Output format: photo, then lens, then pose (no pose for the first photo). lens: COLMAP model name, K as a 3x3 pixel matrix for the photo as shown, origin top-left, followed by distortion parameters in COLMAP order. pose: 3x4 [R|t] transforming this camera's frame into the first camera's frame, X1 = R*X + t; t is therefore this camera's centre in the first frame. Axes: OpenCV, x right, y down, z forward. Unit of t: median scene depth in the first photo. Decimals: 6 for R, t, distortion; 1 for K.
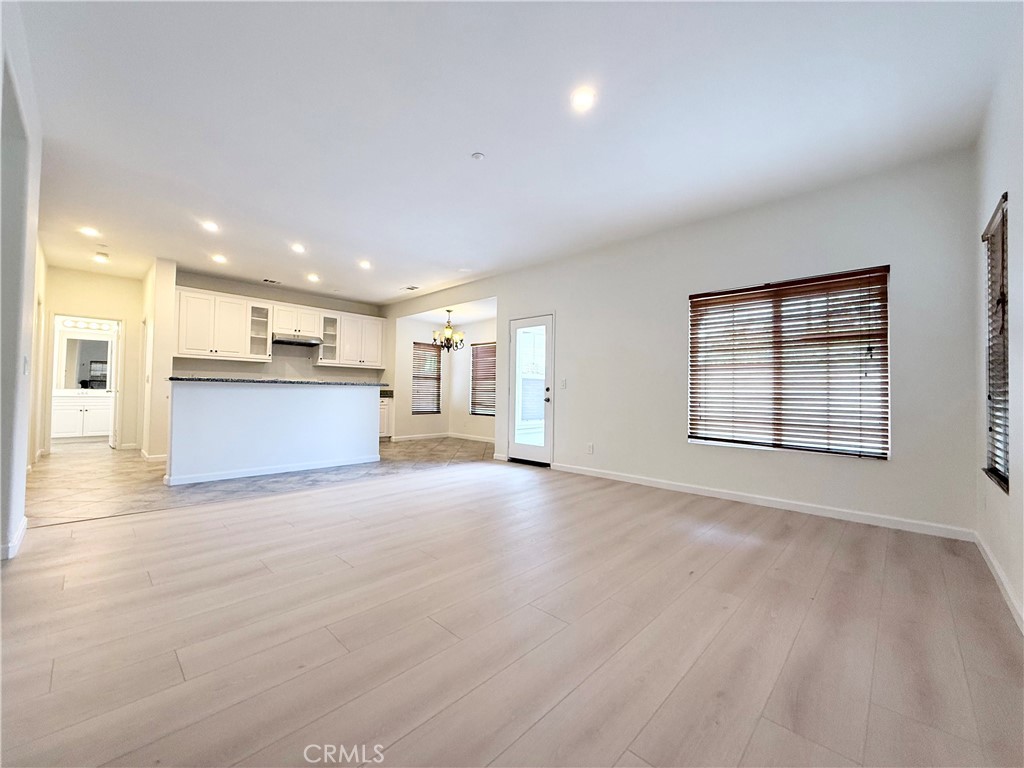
lens RADIAL K [[409.2, 0, 508.8], [0, 409.2, 384.1], [0, 0, 1]] dist [0.001884, 0.000219]
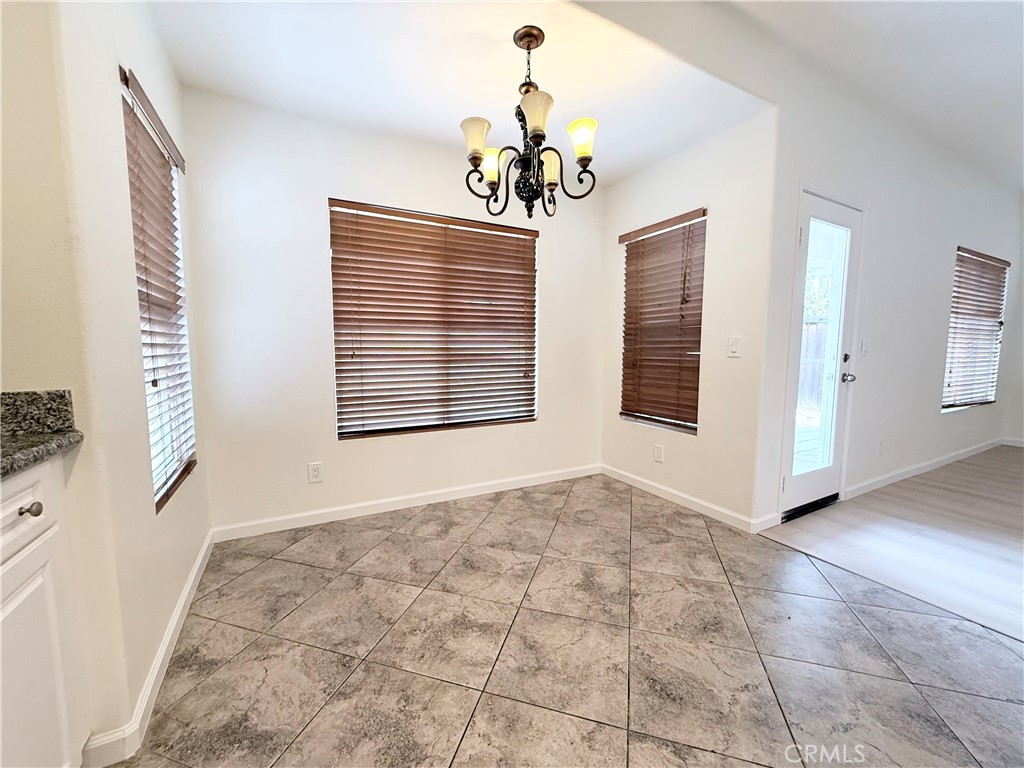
lens RADIAL K [[409.2, 0, 513.2], [0, 409.2, 385.7], [0, 0, 1]] dist [0.001884, 0.000219]
pose [[0.300095, -0.103709, 0.948255, -0.749384], [-0.018818, 0.993235, 0.114584, -0.004757], [-0.953724, -0.052230, 0.296114, 1.757503]]
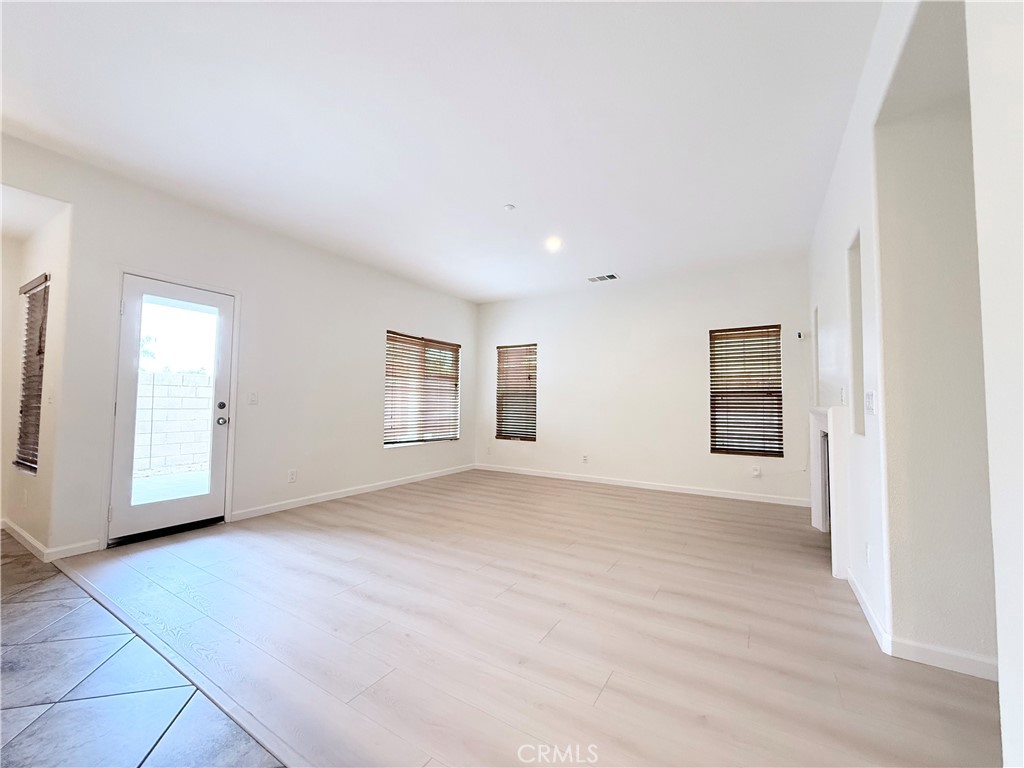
lens RADIAL K [[409.2, 0, 512.0], [0, 409.2, 386.0], [0, 0, 1]] dist [0.001884, 0.000219]
pose [[-0.214458, 0.024890, 0.976416, -0.924655], [-0.038080, 0.998702, -0.033822, -0.019627], [-0.975991, -0.044435, -0.213232, 0.961676]]
